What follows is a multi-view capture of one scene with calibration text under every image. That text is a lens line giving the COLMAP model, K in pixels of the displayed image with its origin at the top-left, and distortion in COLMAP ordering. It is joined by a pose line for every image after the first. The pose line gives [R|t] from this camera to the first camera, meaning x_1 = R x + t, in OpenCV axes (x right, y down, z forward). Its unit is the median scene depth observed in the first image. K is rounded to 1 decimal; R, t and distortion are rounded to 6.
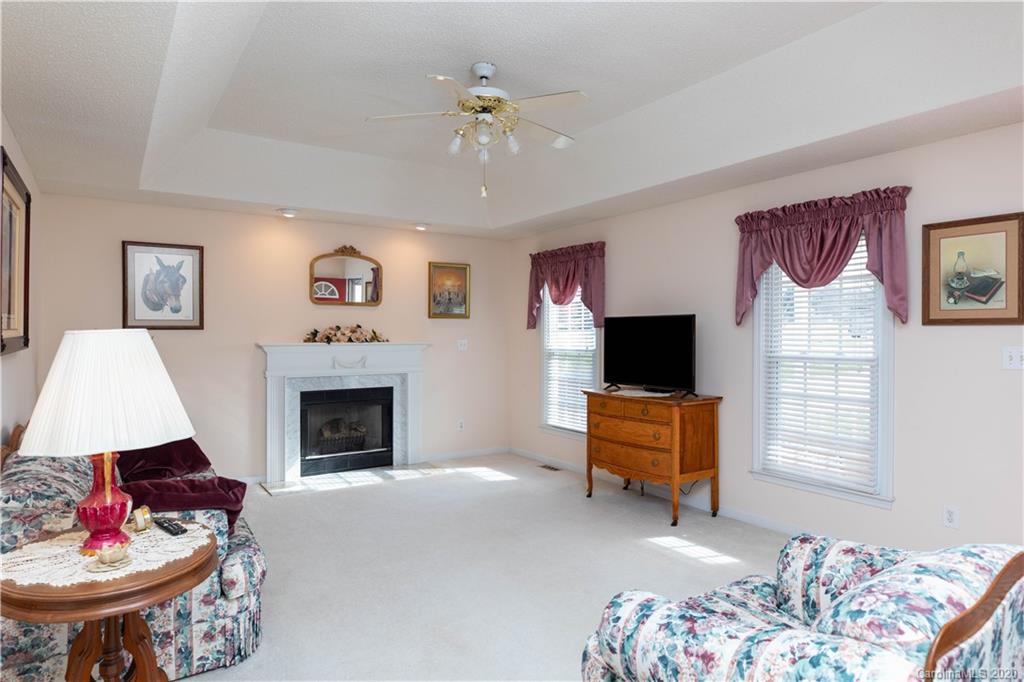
lens RADIAL K [[617.7, 0, 513.0], [0, 617.7, 337.2], [0, 0, 1]] dist [0.009452, 0.002361]
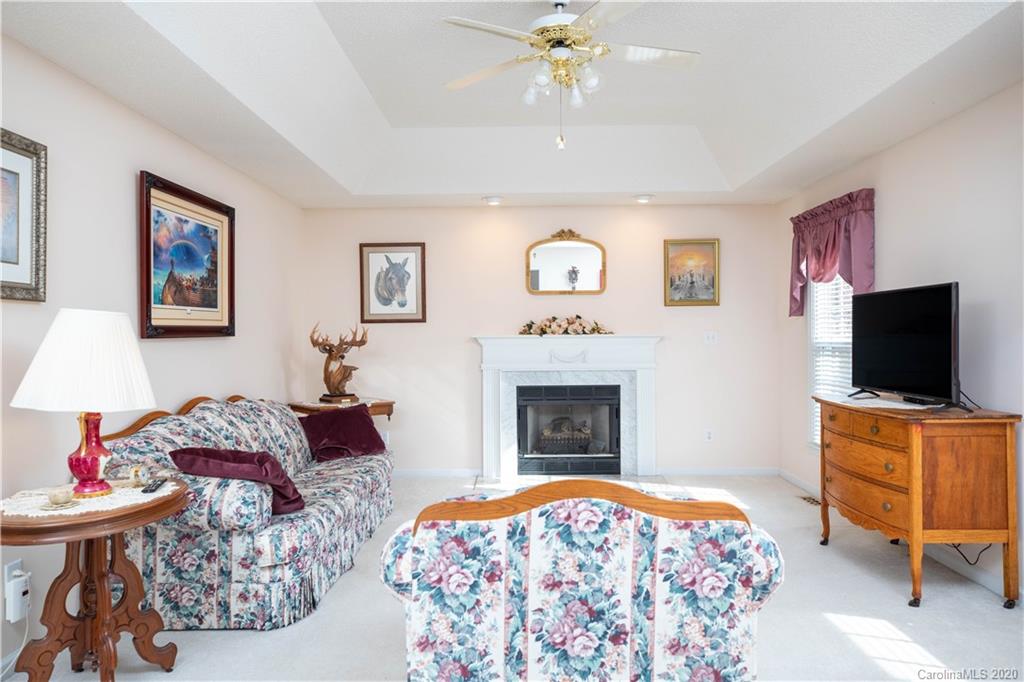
lens RADIAL K [[678.8, 0, 512.7], [0, 678.8, 341.6], [0, 0, 1]] dist [0.000093, 0.006975]
pose [[0.823091, -0.002187, -0.567905, 0.274566], [0.004699, 0.999985, 0.002959, 0.017737], [0.567890, -0.005104, 0.823089, 0.143518]]
